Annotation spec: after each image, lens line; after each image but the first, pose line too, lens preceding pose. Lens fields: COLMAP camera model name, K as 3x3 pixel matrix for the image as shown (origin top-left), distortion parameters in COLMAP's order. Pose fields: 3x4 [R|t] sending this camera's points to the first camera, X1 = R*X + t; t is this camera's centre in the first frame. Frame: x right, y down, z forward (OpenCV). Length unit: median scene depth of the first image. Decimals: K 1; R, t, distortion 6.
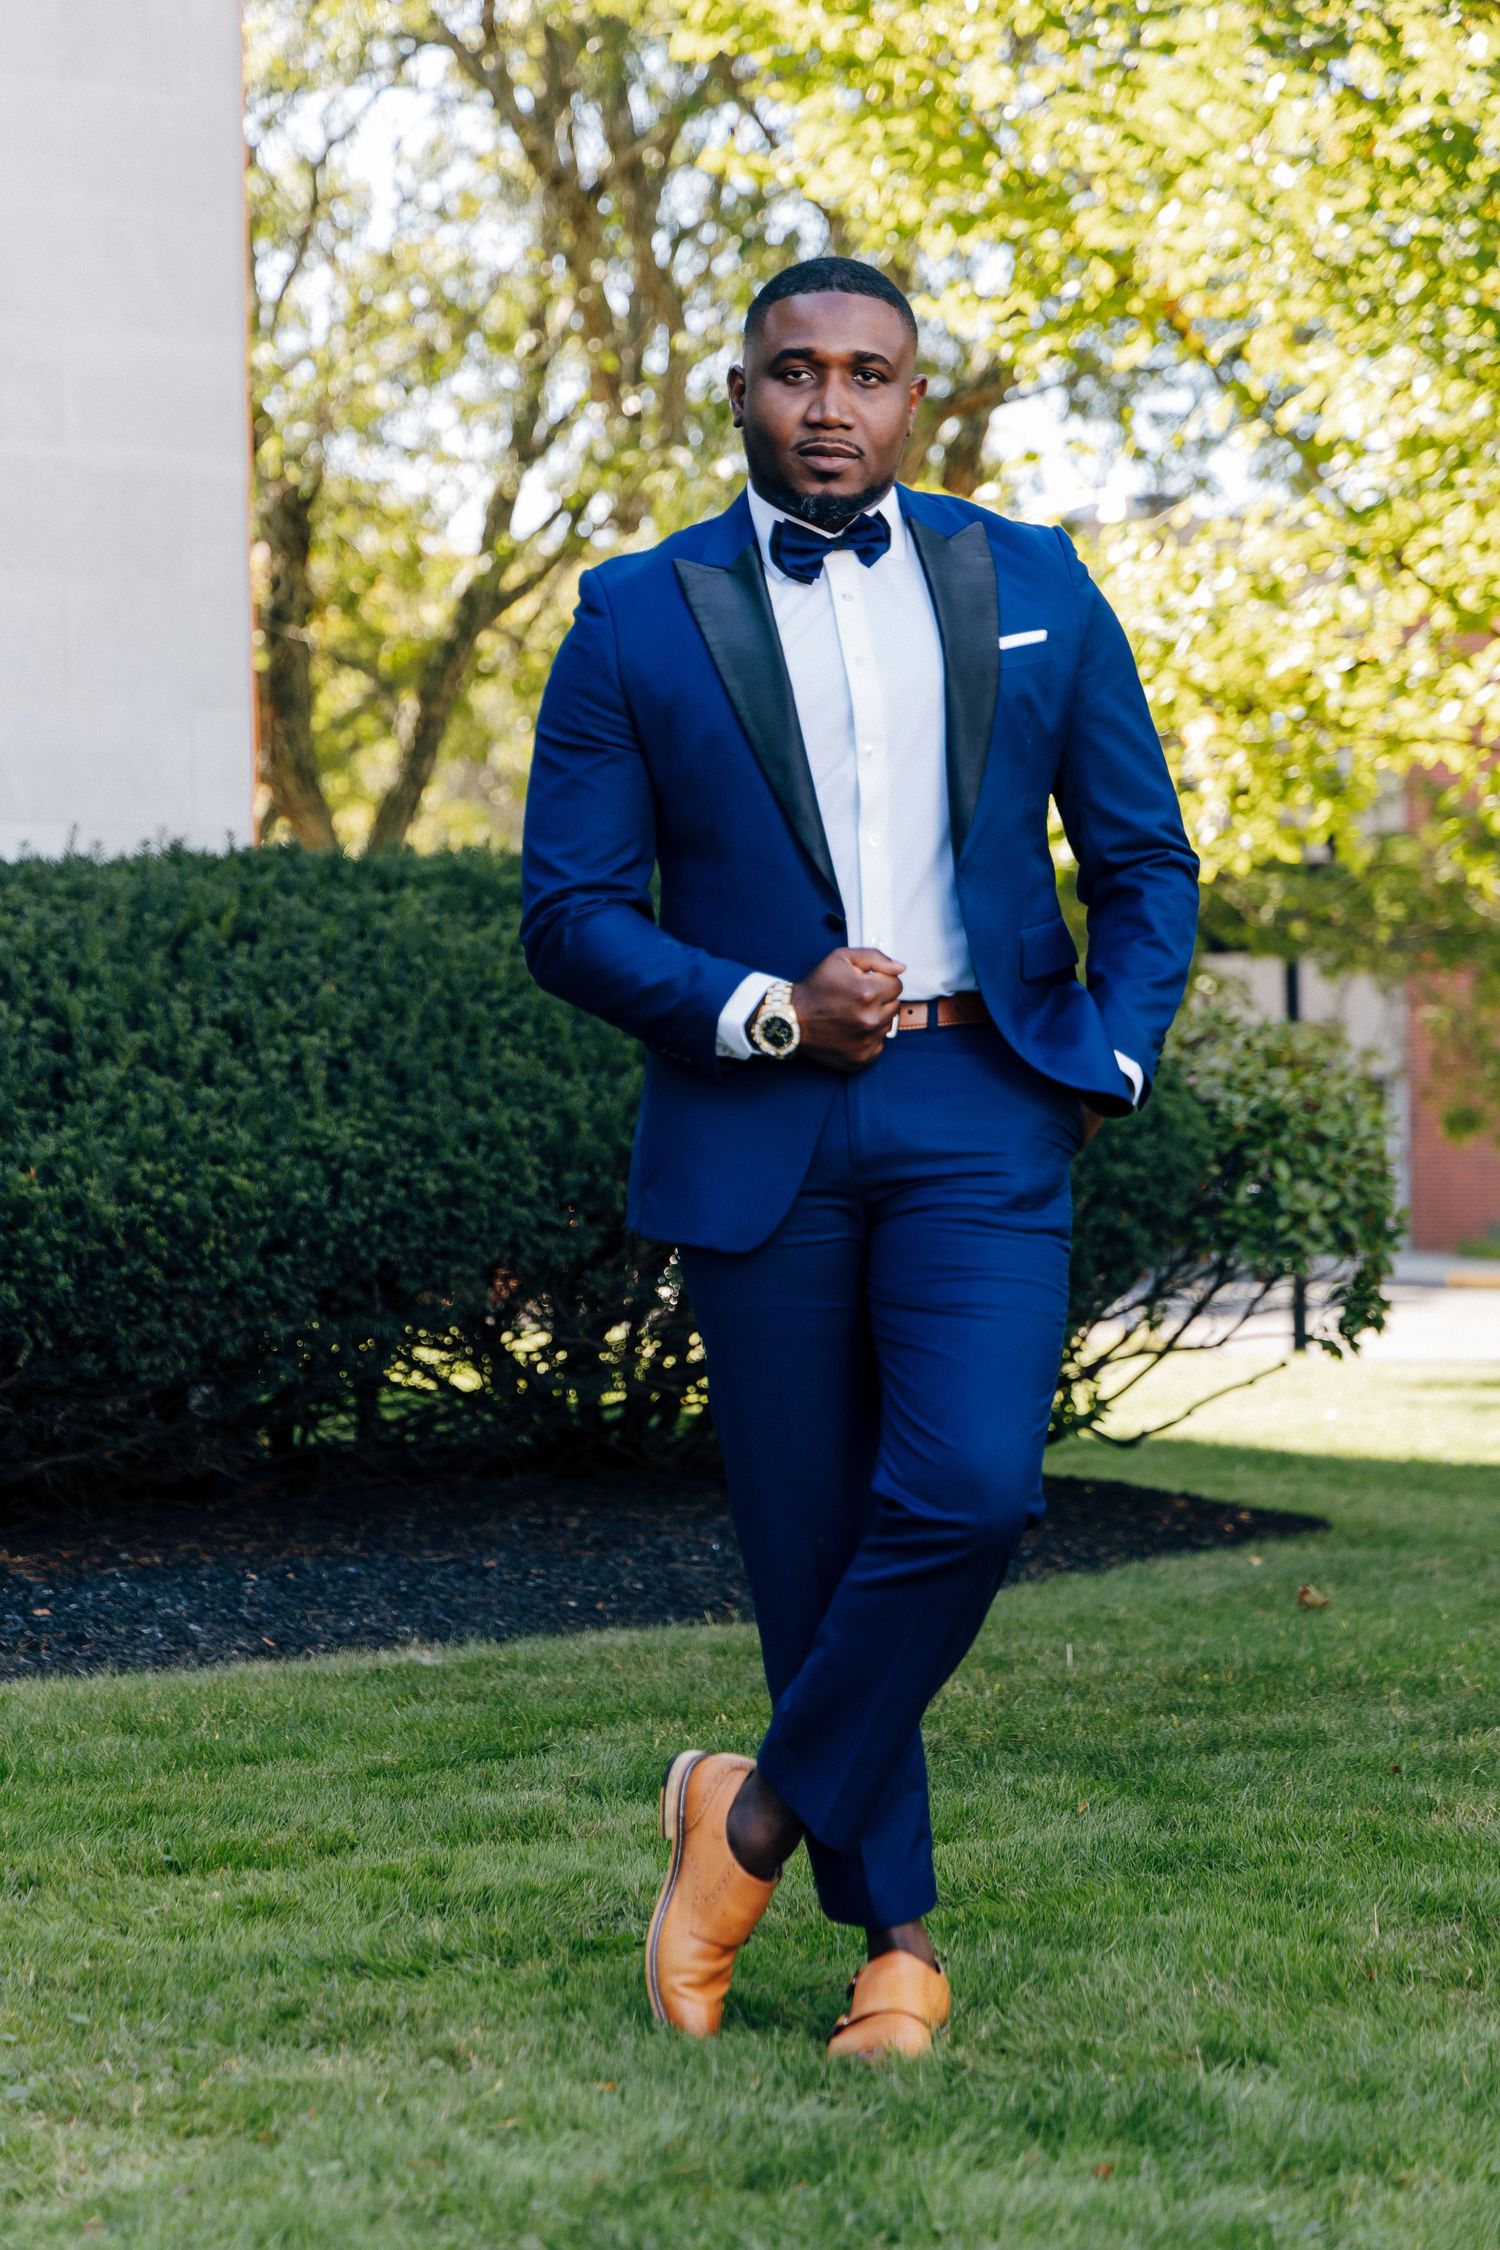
lens RADIAL K [[8527.4, 0, 845.4], [0, 8527.4, 1142.8], [0, 0, 1]] dist [0.262292, 0.000000]
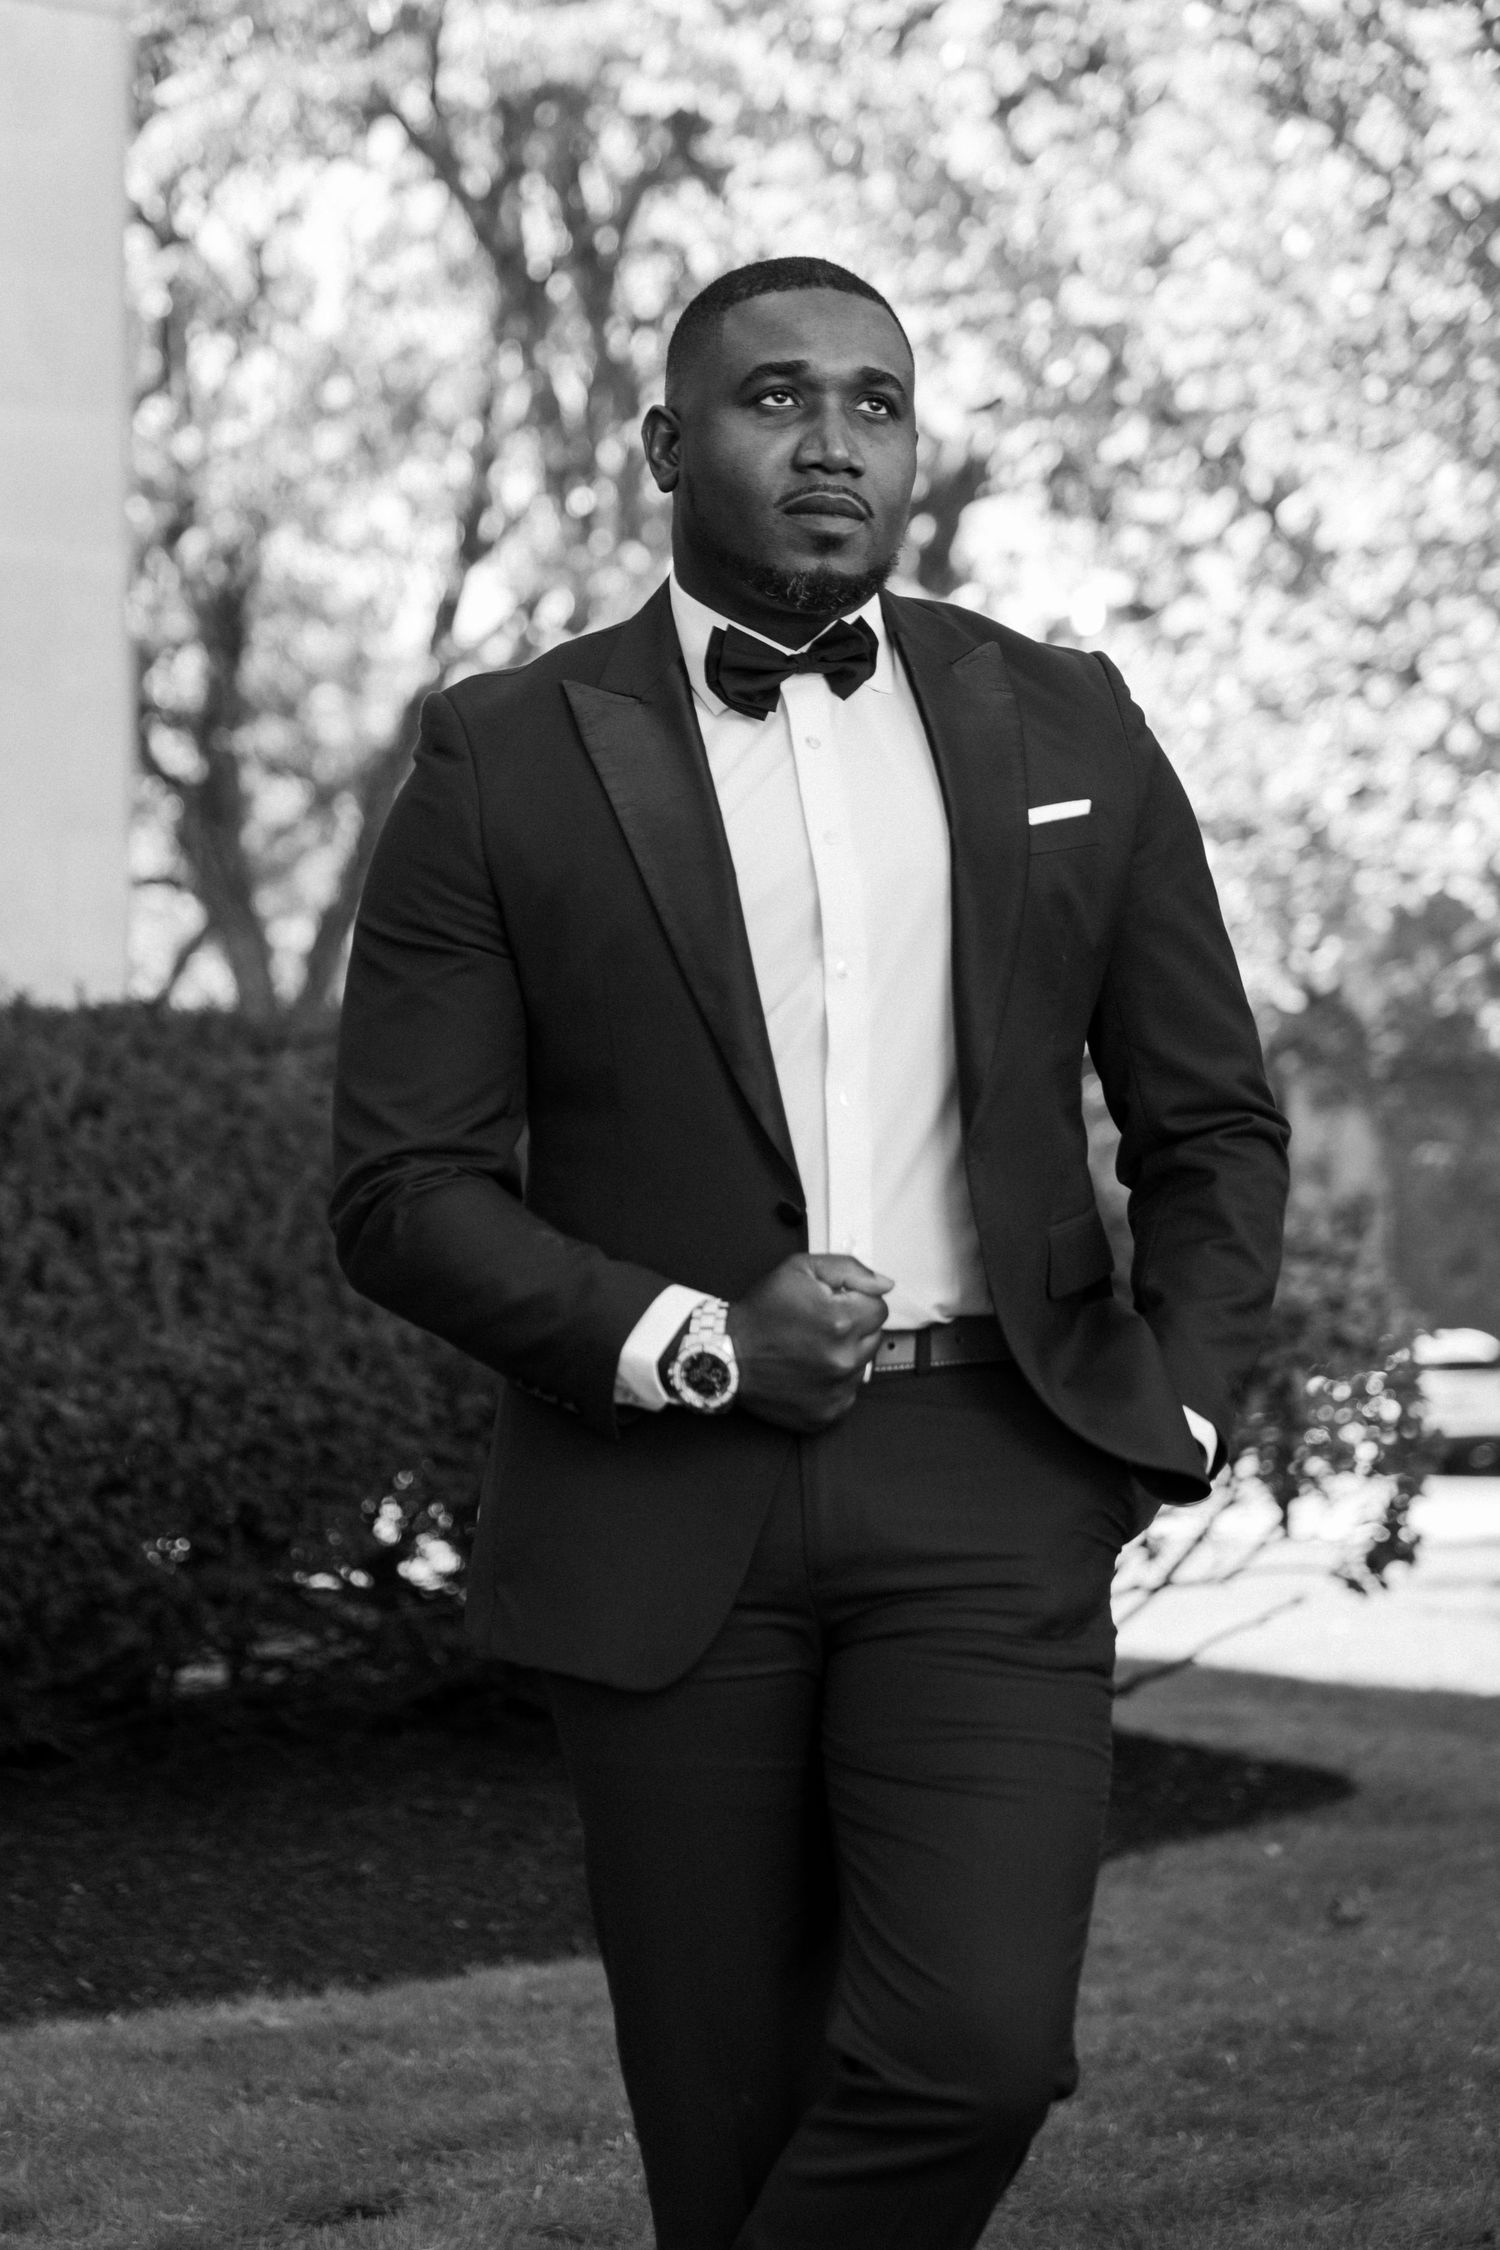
lens RADIAL K [[5575.0, 0, 831.8], [0, 5575.0, 1040.0], [0, 0, 1]] dist [0.050266, 0.000000]
pose [[0.999945, 0.008349, 0.006425, -0.000202], [-0.008364, 0.999962, 0.002437, -0.033332], [-0.006405, -0.002491, 0.999976, 0.449175]]
